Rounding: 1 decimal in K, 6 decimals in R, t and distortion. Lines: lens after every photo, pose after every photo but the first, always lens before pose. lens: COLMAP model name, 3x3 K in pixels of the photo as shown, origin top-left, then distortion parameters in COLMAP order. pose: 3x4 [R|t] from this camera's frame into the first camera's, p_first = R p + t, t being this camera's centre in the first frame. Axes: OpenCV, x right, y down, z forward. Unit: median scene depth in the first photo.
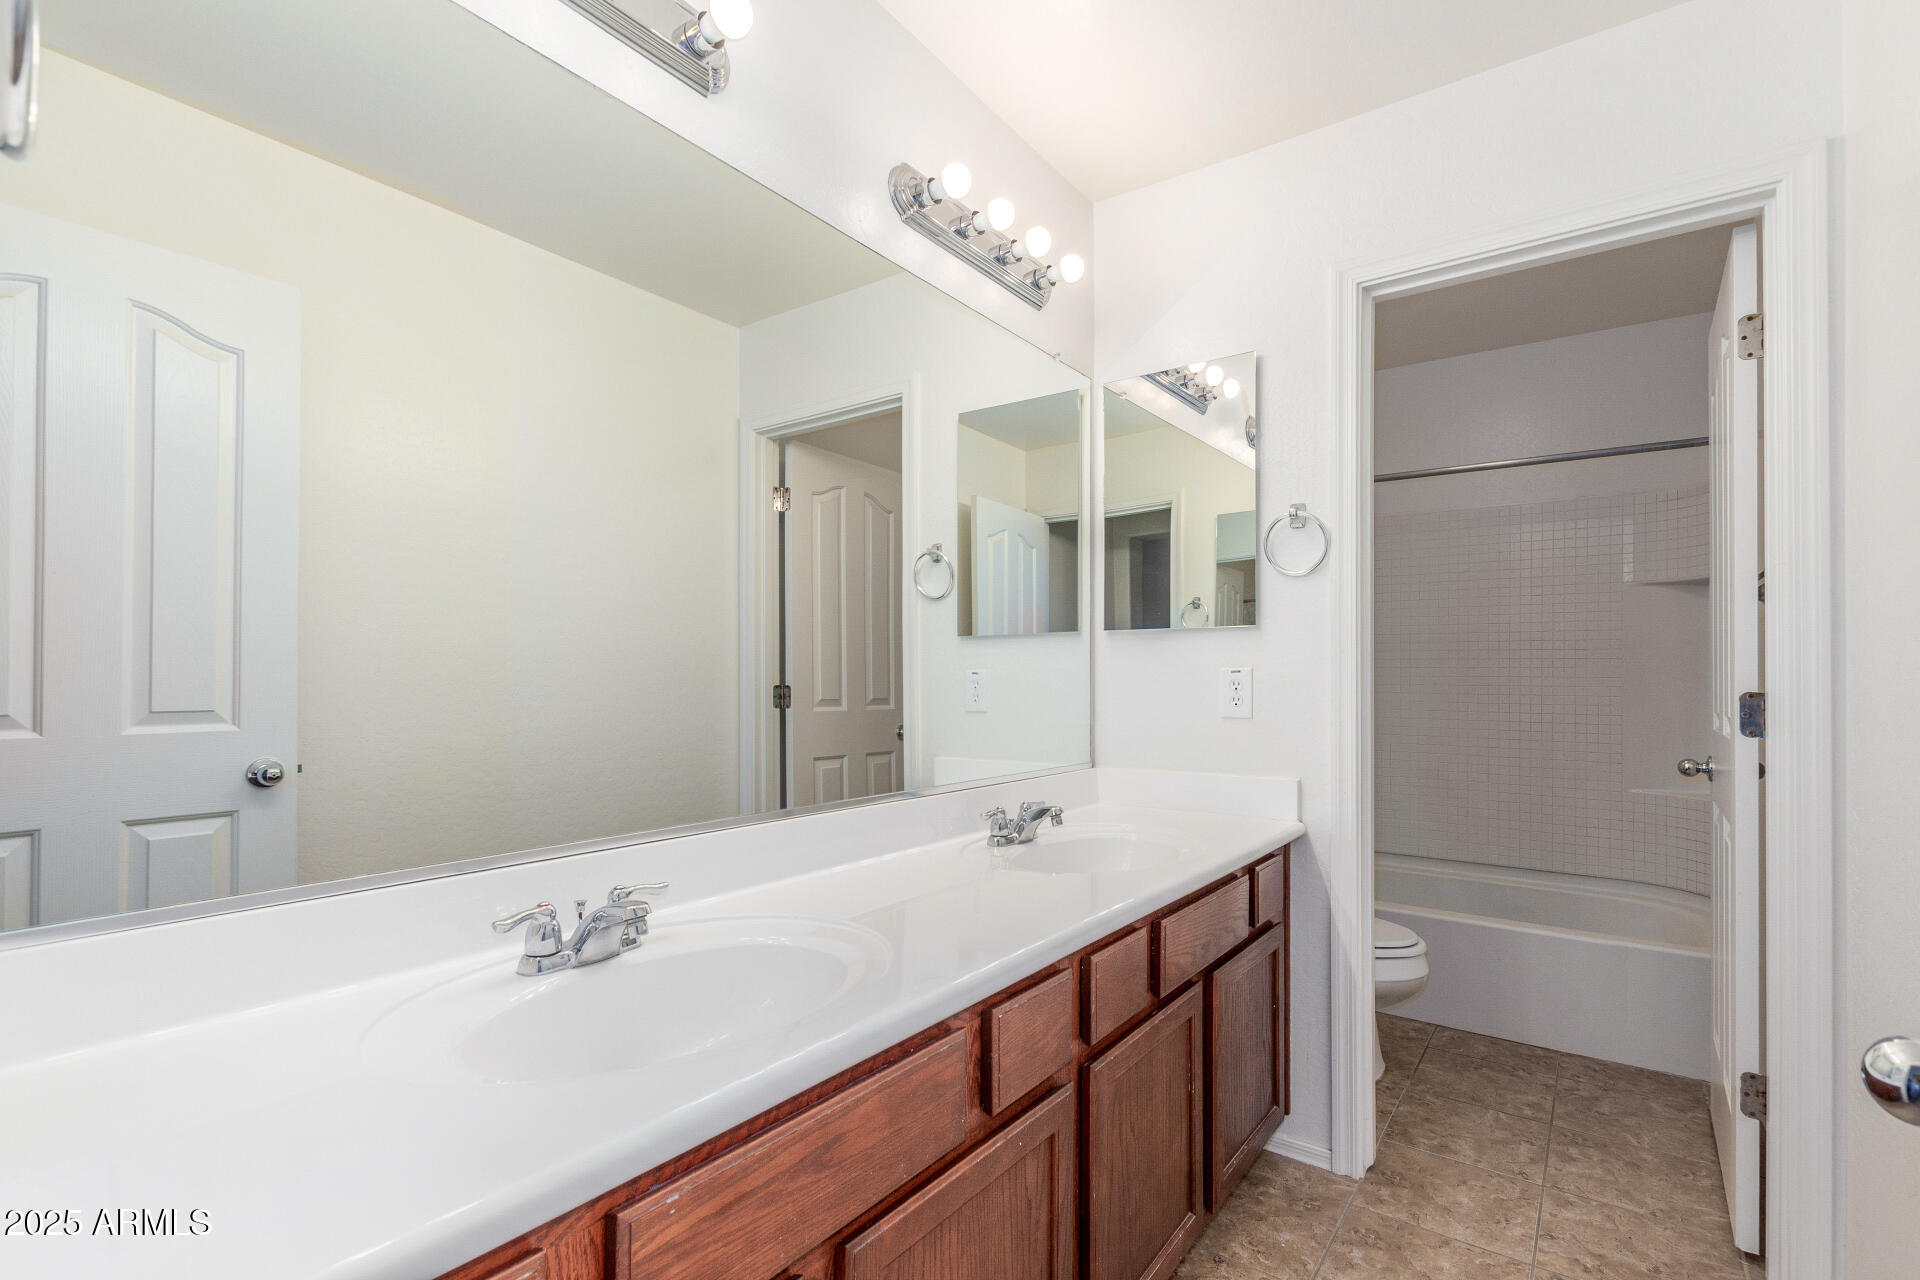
lens RADIAL K [[883.7, 0, 961.2], [0, 883.7, 675.6], [0, 0, 1]] dist [0.001138, -0.002010]
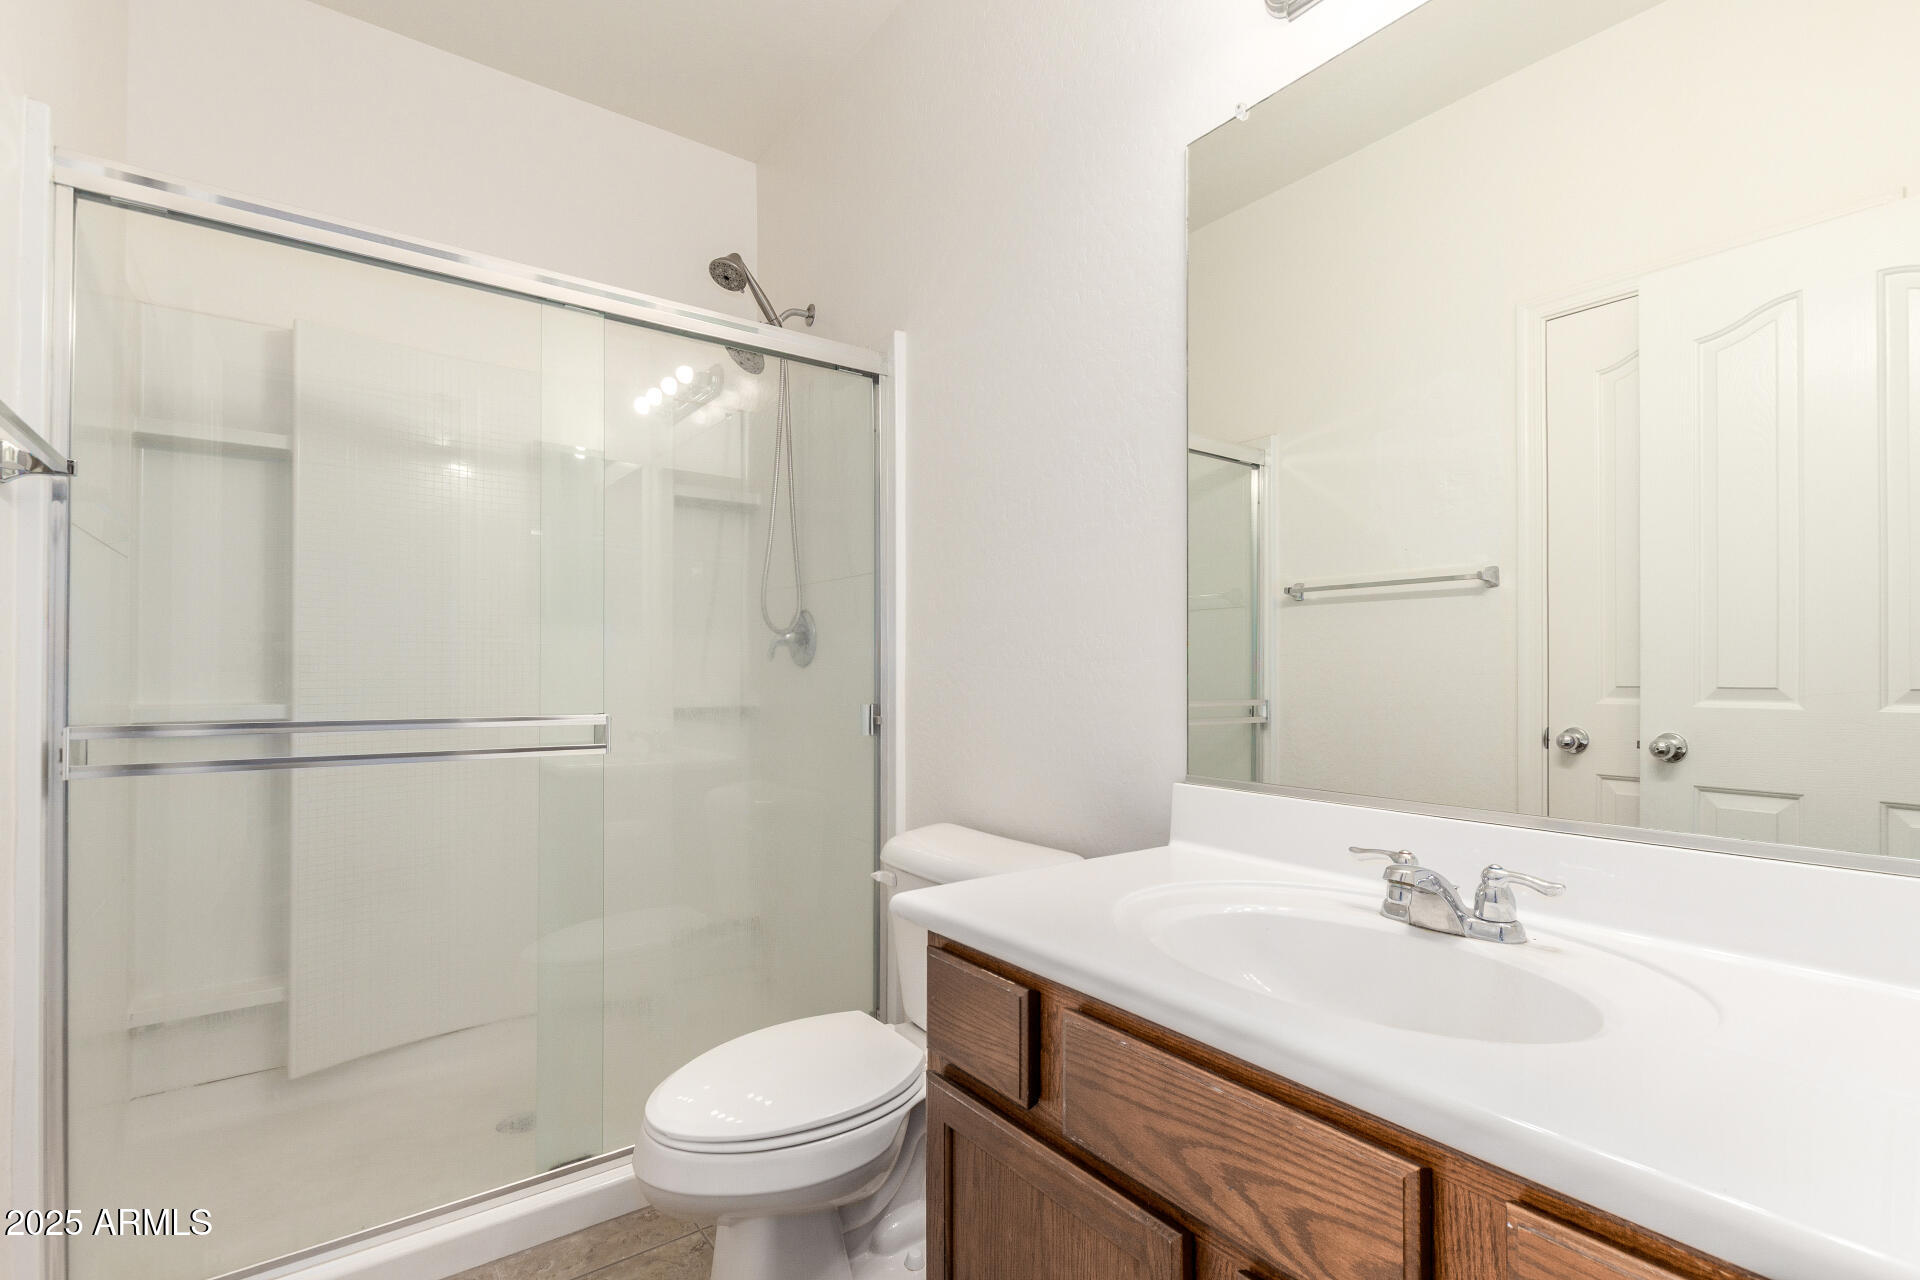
lens RADIAL K [[883.7, 0, 961.2], [0, 883.7, 675.6], [0, 0, 1]] dist [0.001138, -0.002010]
pose [[-0.283713, 0.017782, -0.958744, 1.295336], [0.010835, 0.999824, 0.015338, 0.003502], [0.958848, -0.006037, -0.283856, 1.564191]]
